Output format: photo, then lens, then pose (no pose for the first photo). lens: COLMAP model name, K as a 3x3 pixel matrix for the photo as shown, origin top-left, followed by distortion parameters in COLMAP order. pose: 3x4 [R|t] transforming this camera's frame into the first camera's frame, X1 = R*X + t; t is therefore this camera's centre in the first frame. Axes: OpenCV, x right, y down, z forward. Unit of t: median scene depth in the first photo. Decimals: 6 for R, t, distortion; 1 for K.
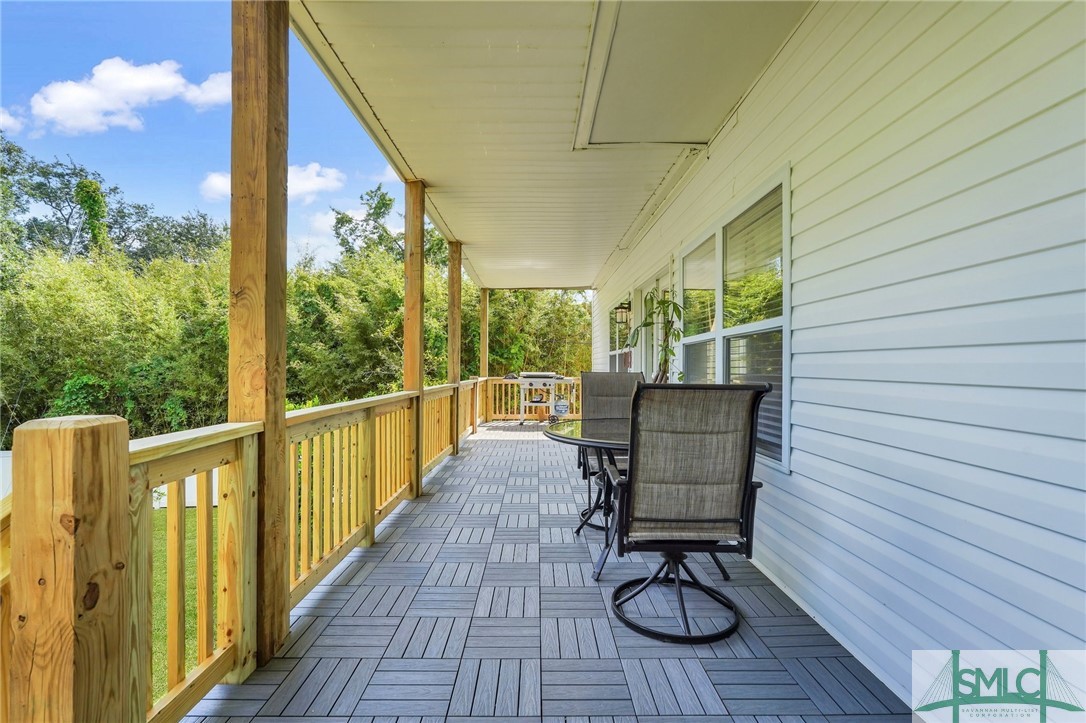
lens RADIAL K [[487.7, 0, 539.3], [0, 487.7, 362.9], [0, 0, 1]] dist [-0.008647, 0.003316]
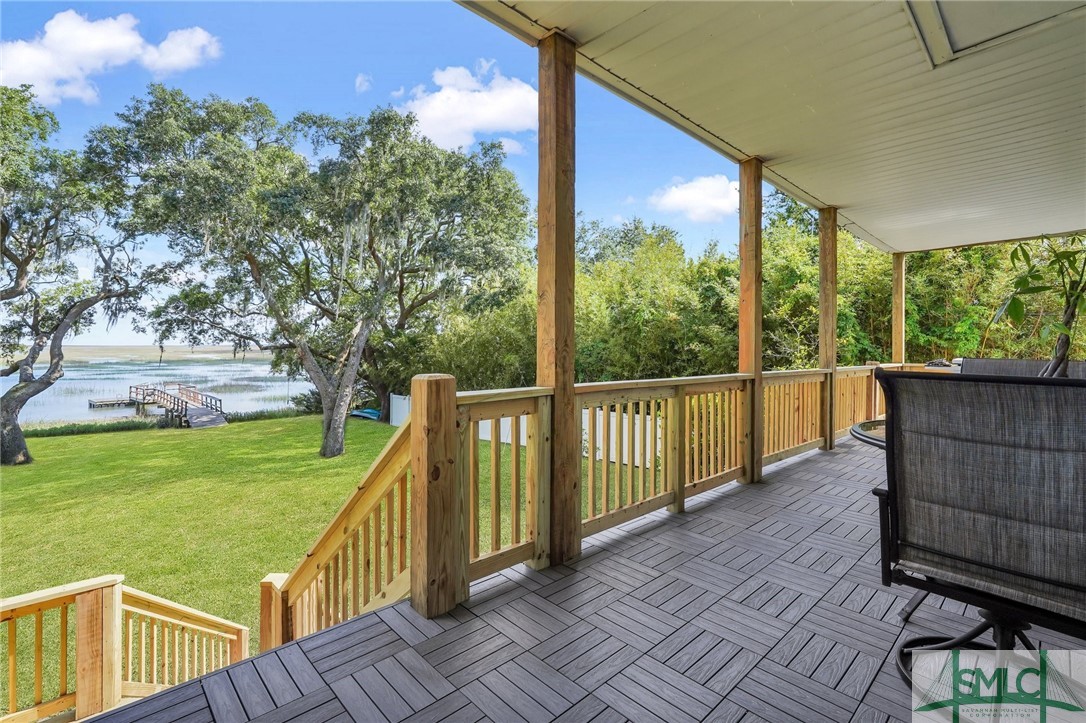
lens RADIAL K [[487.7, 0, 520.9], [0, 487.7, 343.0], [0, 0, 1]] dist [-0.008647, 0.003316]
pose [[0.669464, -0.000643, -0.742844, 0.378101], [-0.002277, 0.999993, -0.002918, -0.000215], [0.742841, 0.003645, 0.669458, 0.010518]]
